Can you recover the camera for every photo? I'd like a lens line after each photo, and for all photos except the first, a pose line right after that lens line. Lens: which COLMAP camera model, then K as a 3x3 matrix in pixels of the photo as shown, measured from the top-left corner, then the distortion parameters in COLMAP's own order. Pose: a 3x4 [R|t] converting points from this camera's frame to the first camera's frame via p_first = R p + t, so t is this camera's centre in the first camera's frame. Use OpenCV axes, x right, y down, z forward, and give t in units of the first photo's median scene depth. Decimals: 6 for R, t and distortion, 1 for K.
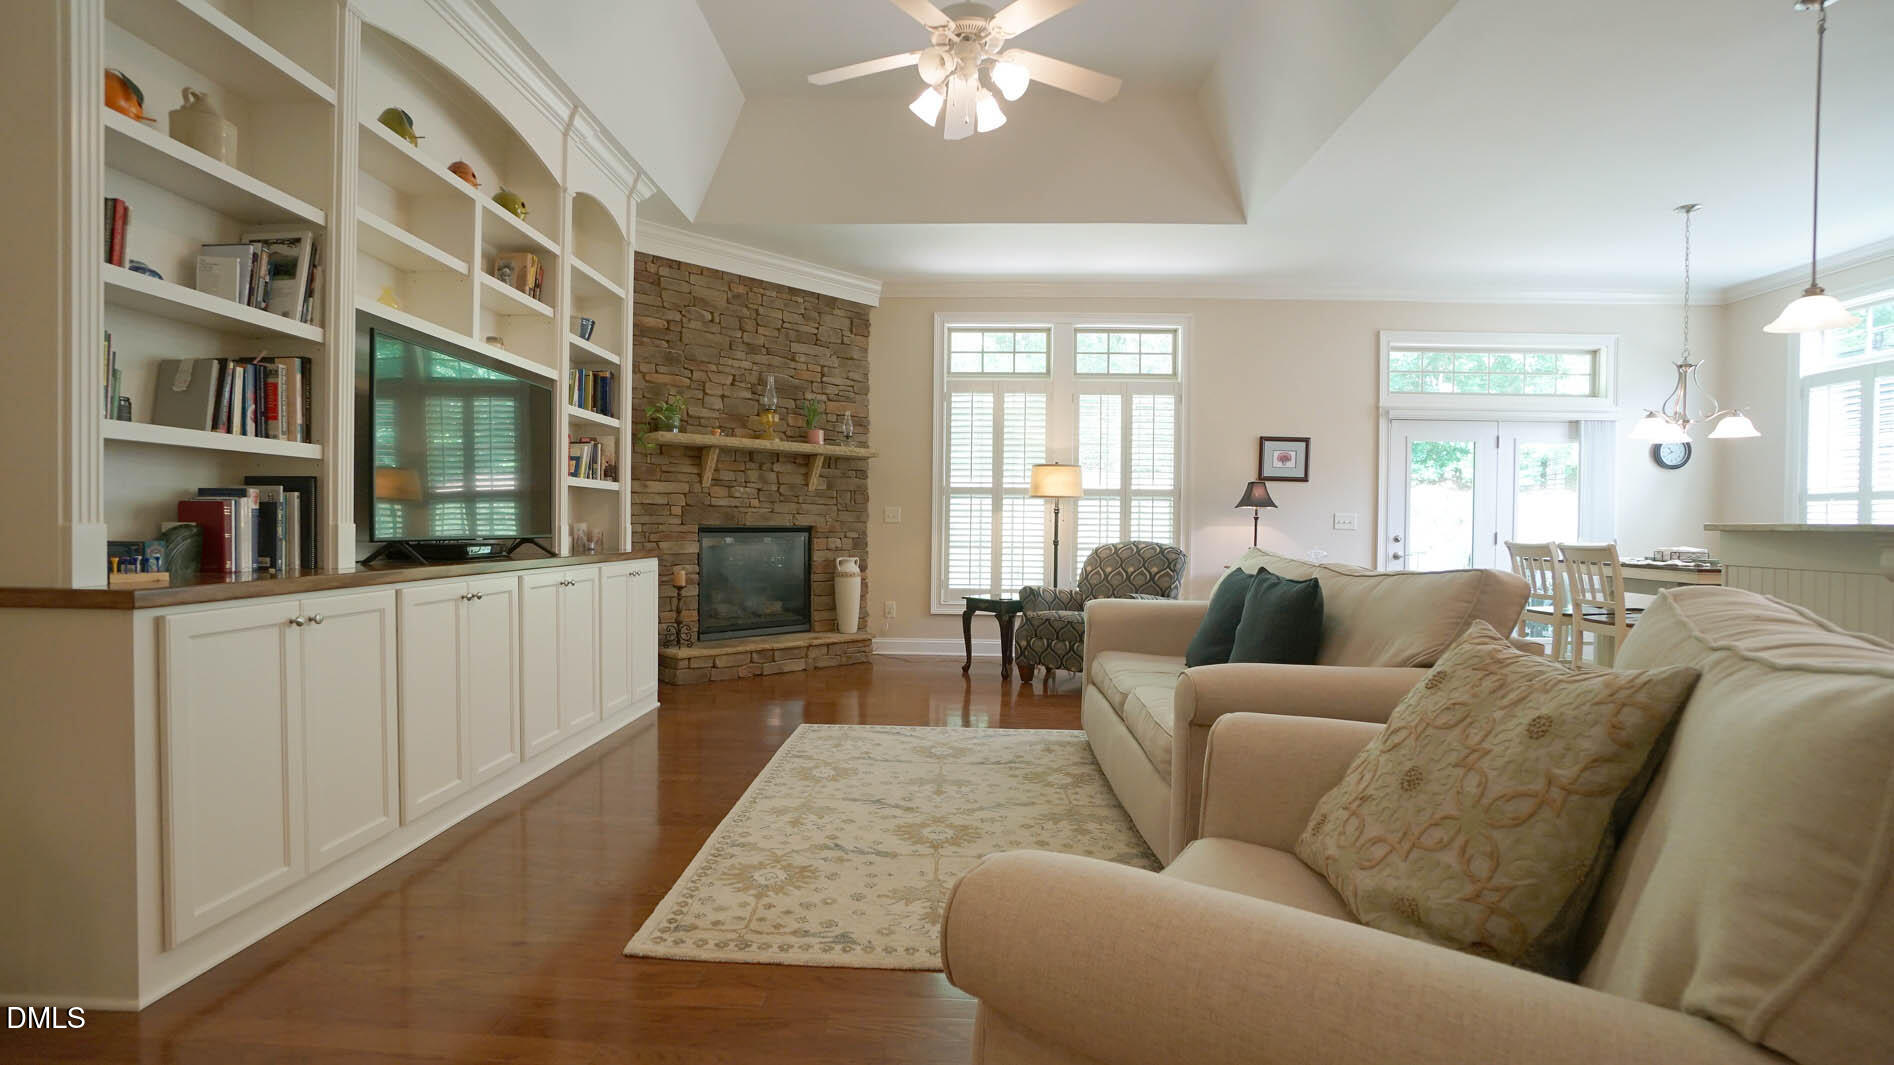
lens RADIAL K [[847.8, 0, 931.7], [0, 847.8, 535.3], [0, 0, 1]] dist [-0.063030, 0.023771]
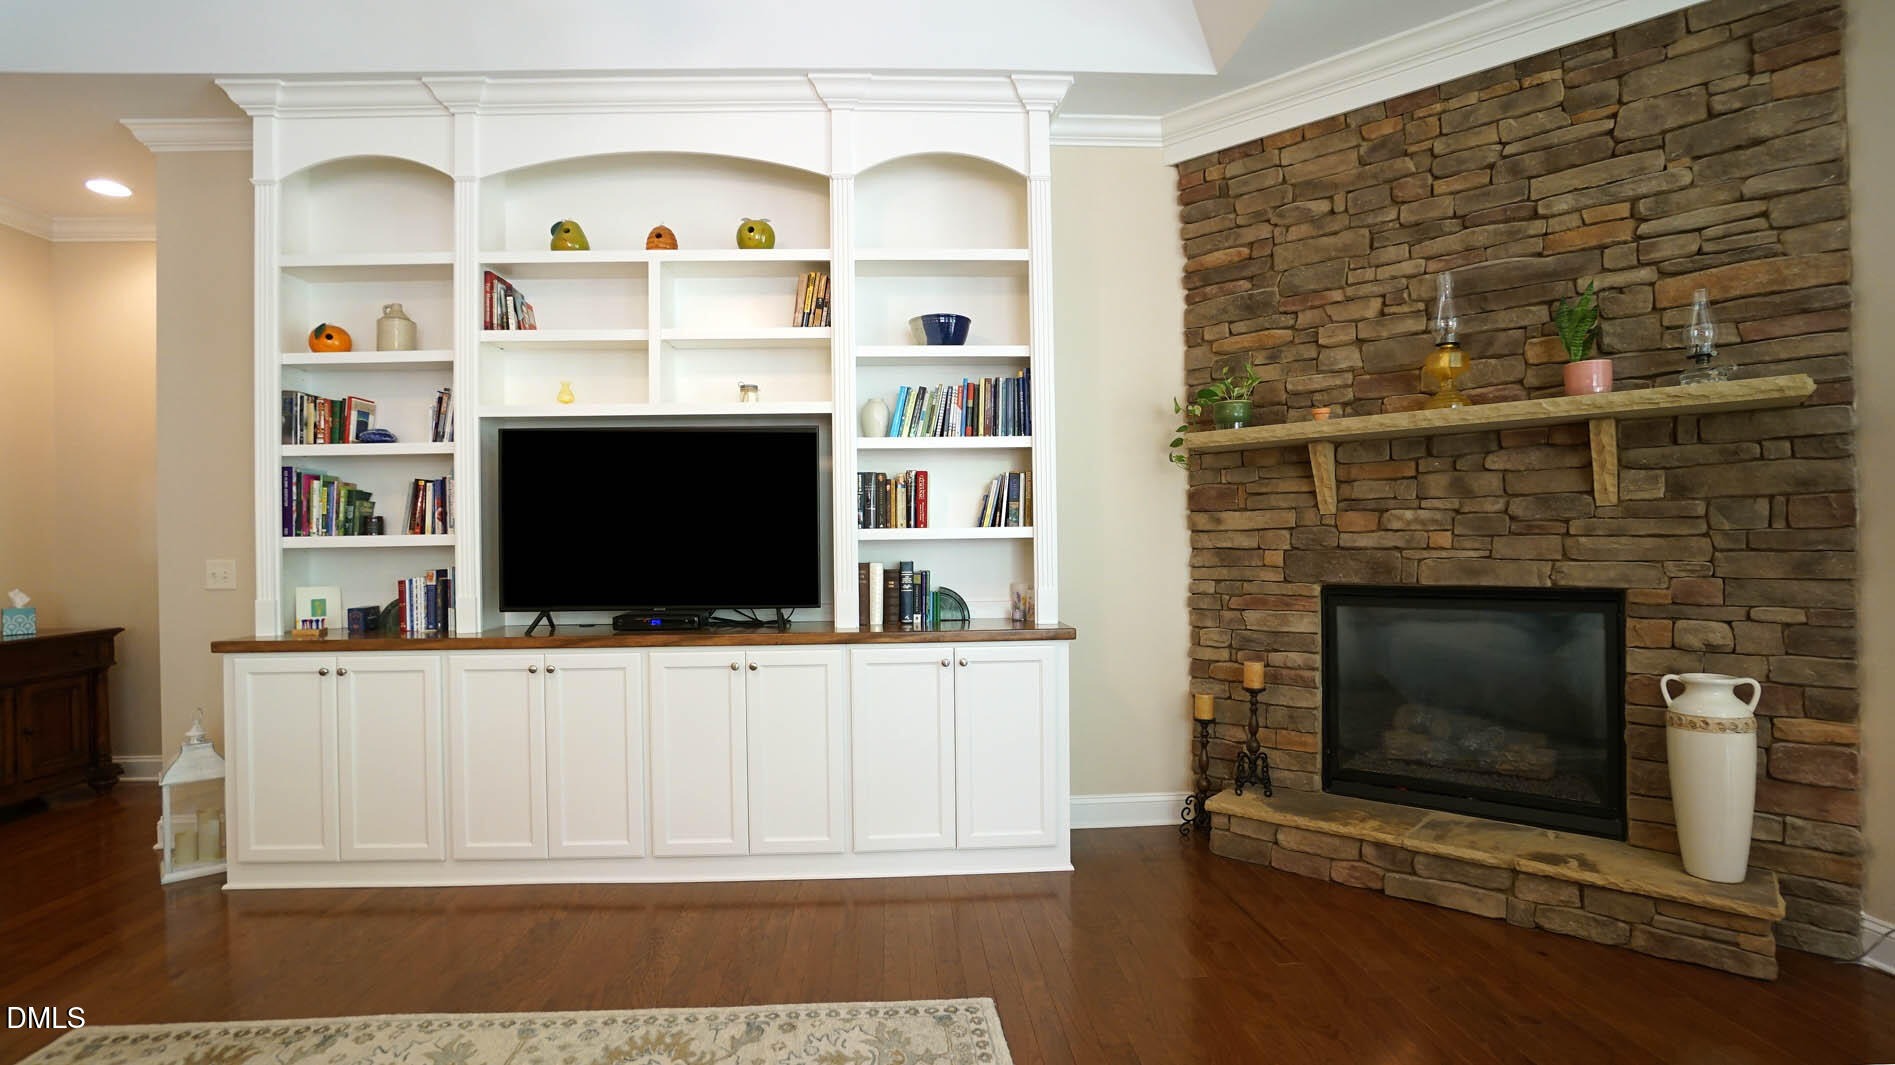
lens RADIAL K [[889.7, 0, 947.5], [0, 889.7, 532.5], [0, 0, 1]] dist [-0.069029, 0.027607]
pose [[0.085075, -0.019662, -0.996181, 0.275744], [0.004373, 0.999803, -0.019360, -0.034500], [0.996365, -0.002709, 0.085144, 0.685593]]
